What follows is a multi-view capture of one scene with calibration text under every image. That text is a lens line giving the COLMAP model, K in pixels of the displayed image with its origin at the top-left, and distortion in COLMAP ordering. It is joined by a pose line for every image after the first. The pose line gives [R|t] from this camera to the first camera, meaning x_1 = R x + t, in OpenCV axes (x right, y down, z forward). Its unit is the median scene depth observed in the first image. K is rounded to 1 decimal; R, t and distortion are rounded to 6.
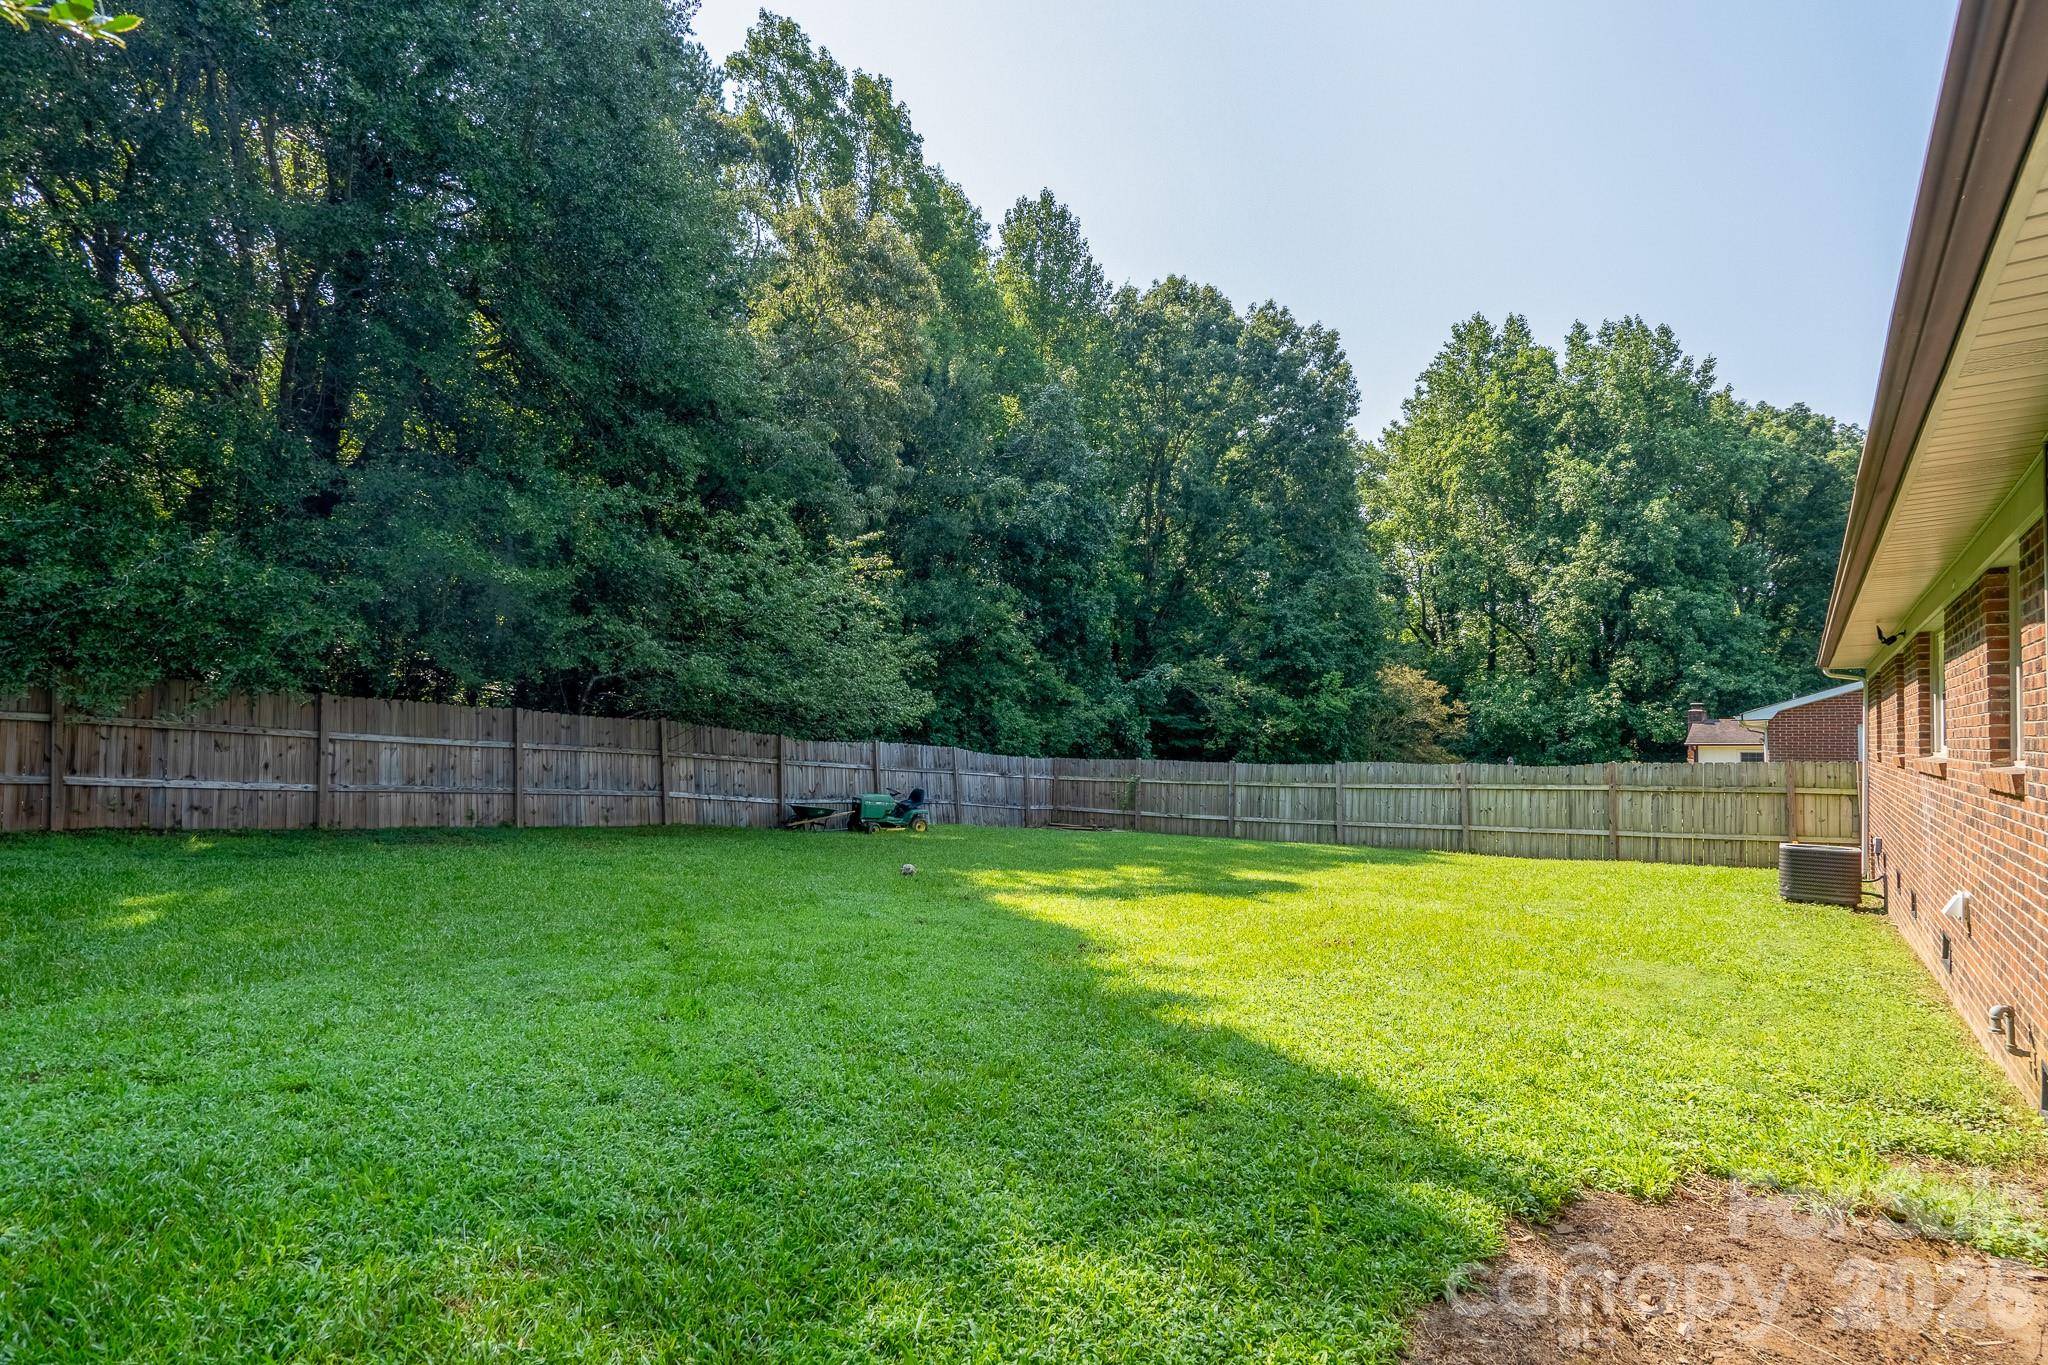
lens RADIAL K [[937.5, 0, 1024.0], [0, 937.5, 692.5], [0, 0, 1]] dist [0.001277, 0.000107]
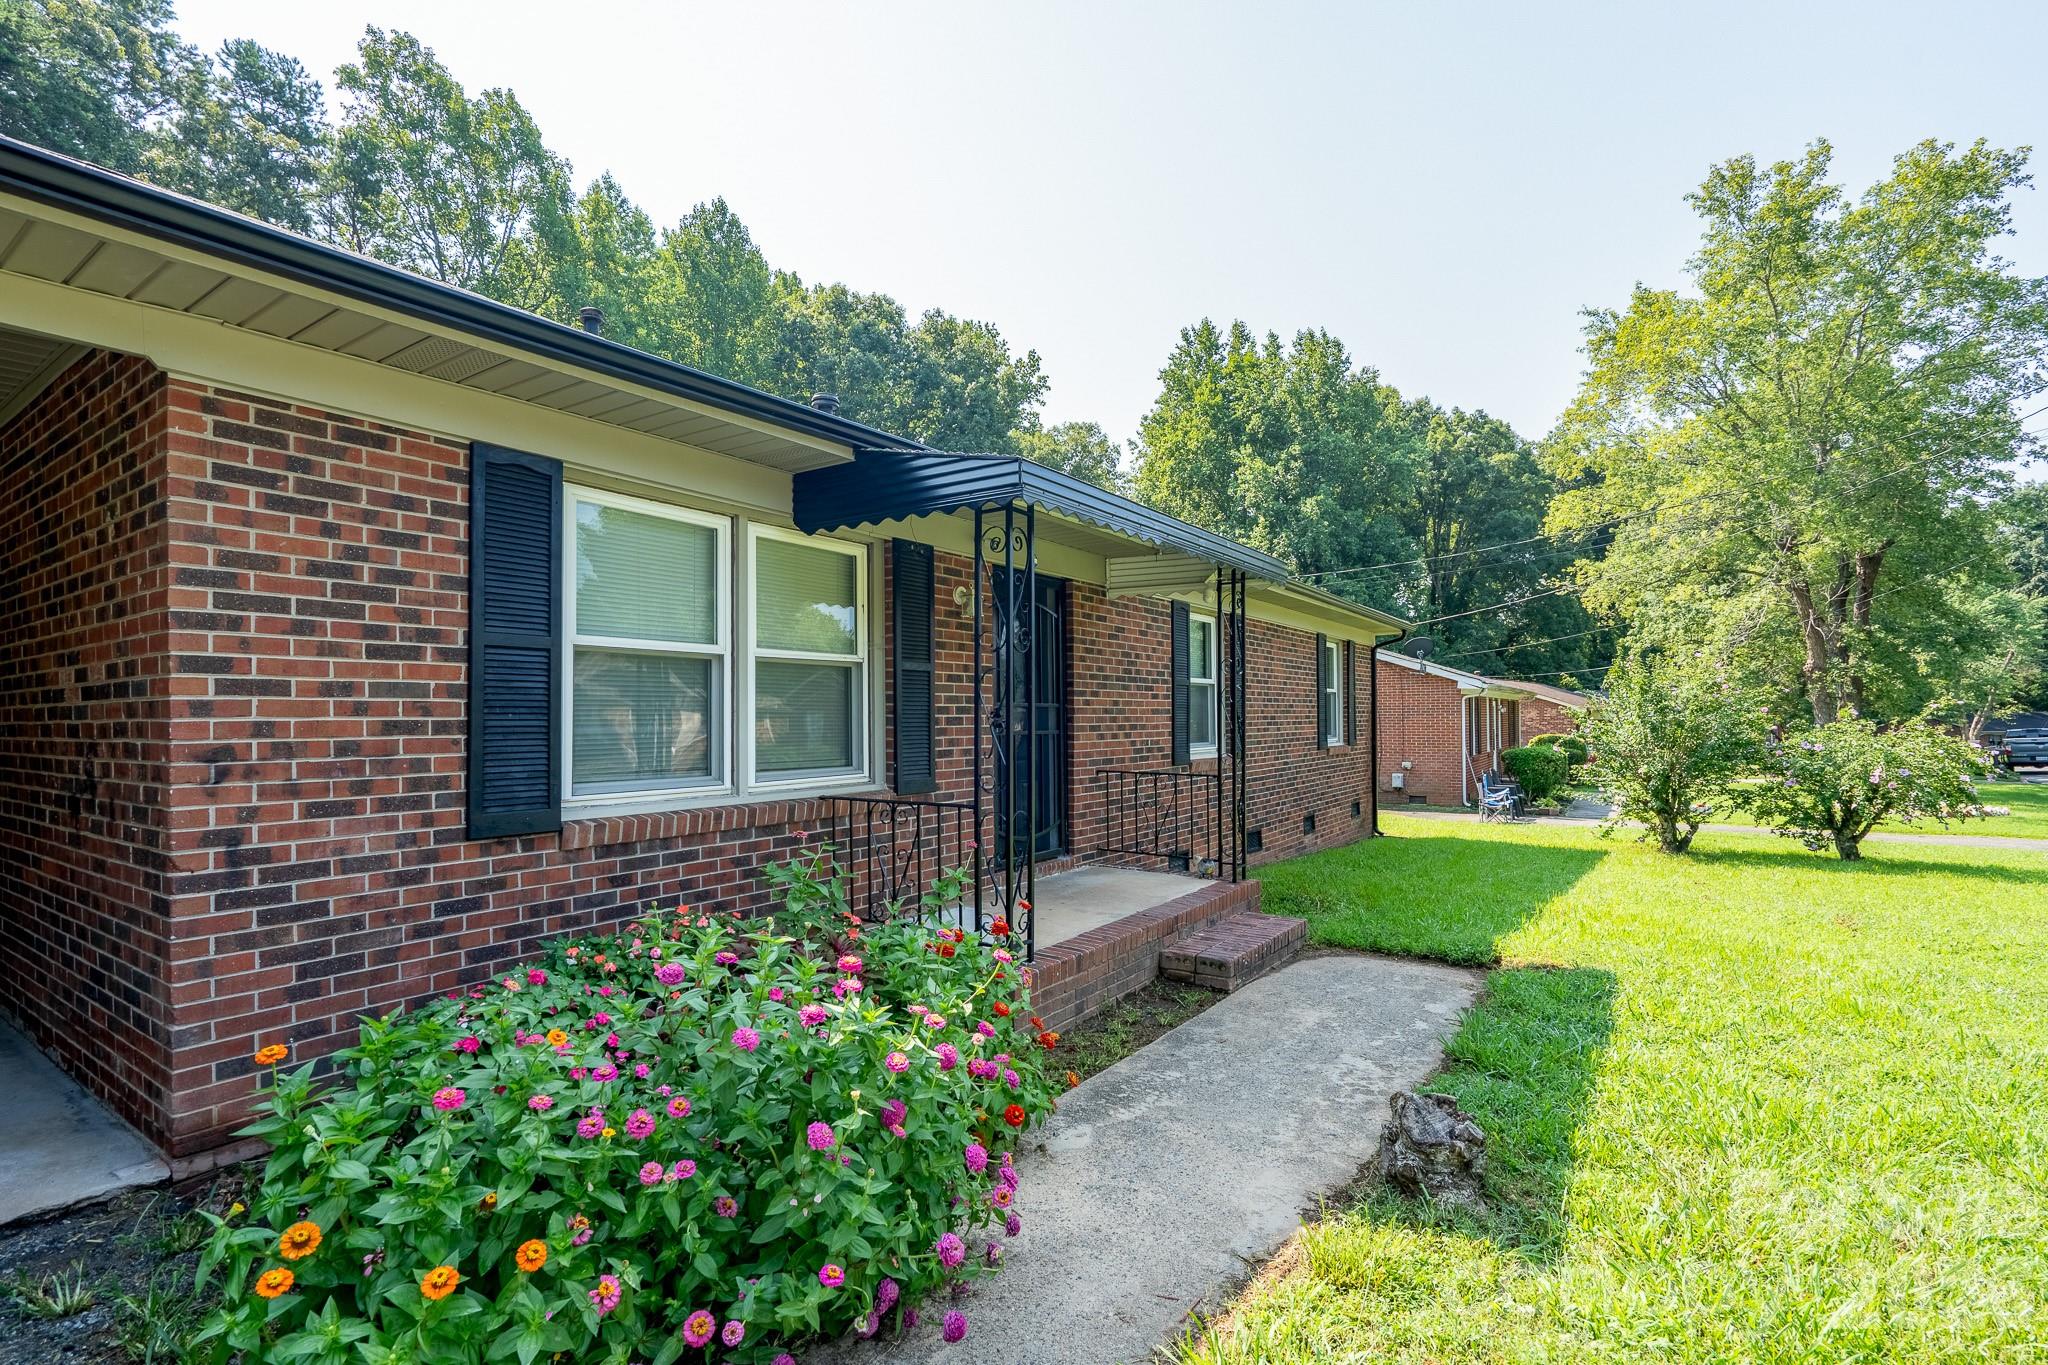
lens RADIAL K [[937.5, 0, 1024.0], [0, 937.5, 692.5], [0, 0, 1]] dist [0.001277, 0.000107]
pose [[0.996564, -0.003347, 0.082755, 0.225374], [0.001203, 0.999663, 0.025943, -0.002779], [-0.082814, -0.025755, 0.996232, -0.081493]]
